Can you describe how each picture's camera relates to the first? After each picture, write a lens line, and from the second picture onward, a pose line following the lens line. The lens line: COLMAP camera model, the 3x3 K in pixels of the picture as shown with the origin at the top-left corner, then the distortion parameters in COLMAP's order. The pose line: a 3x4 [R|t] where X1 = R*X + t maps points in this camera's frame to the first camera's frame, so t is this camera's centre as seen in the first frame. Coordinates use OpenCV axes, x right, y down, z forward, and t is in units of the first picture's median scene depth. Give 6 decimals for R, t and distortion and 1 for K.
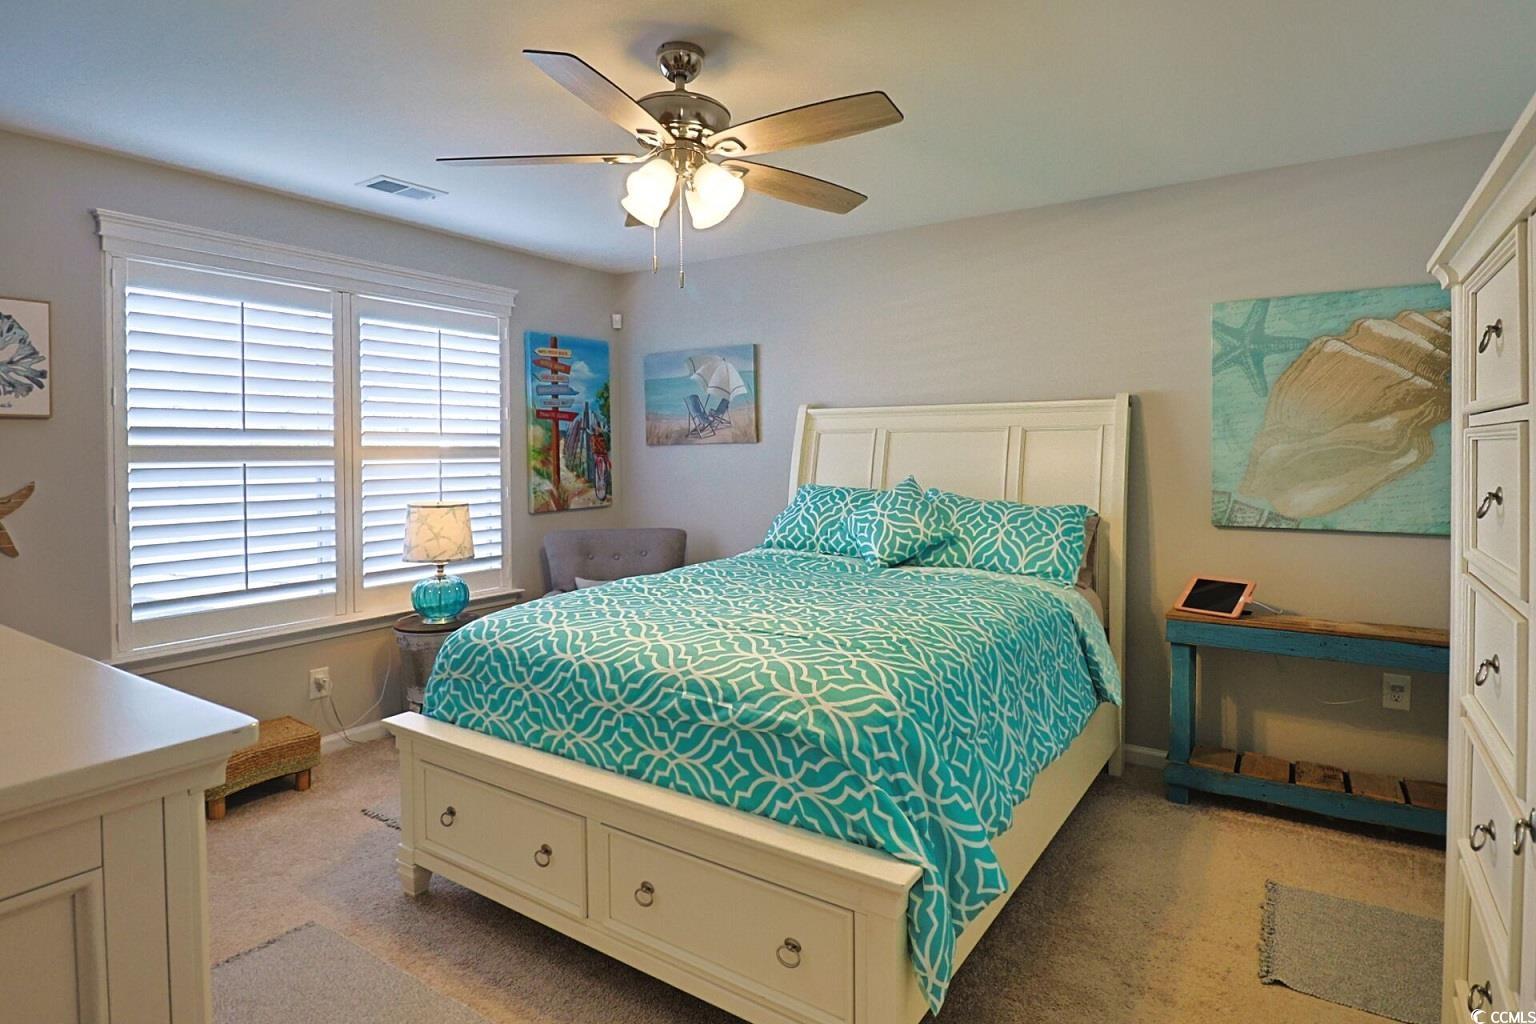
lens RADIAL K [[807.6, 0, 778.7], [0, 807.6, 467.4], [0, 0, 1]] dist [0.001019, -0.013433]
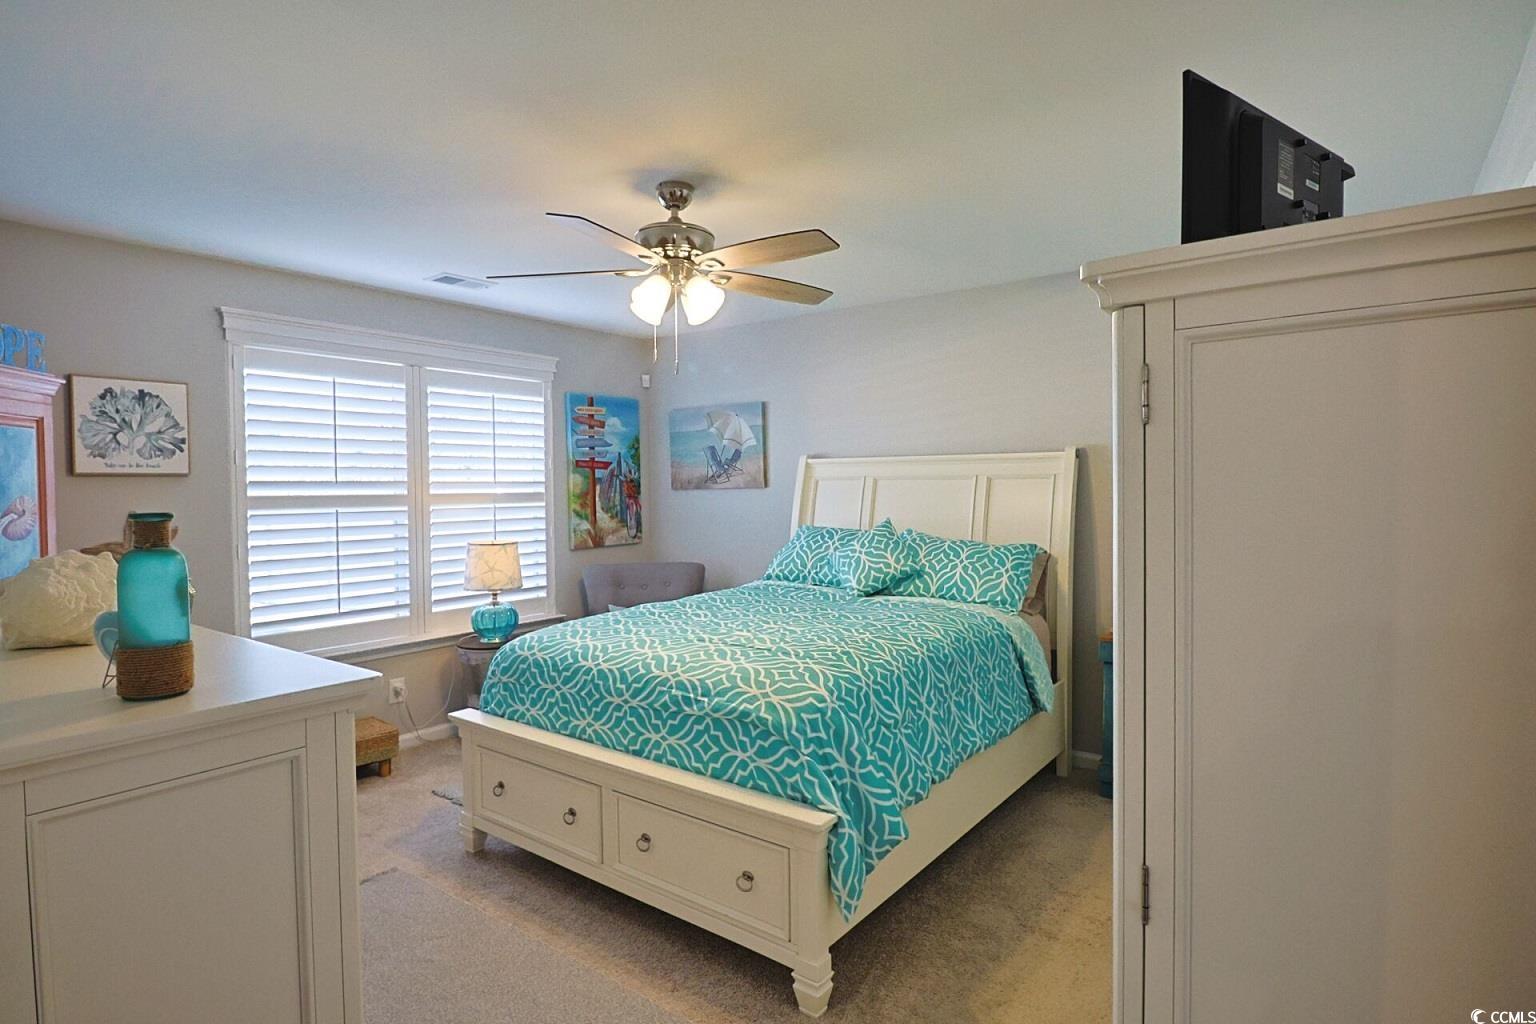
lens RADIAL K [[787.4, 0, 775.2], [0, 787.4, 506.1], [0, 0, 1]] dist [0.001950, -0.012953]
pose [[0.998198, -0.003122, -0.059923, 0.103029], [0.003457, 0.999979, 0.005481, -0.021029], [0.059904, -0.005678, 0.998188, -0.215611]]
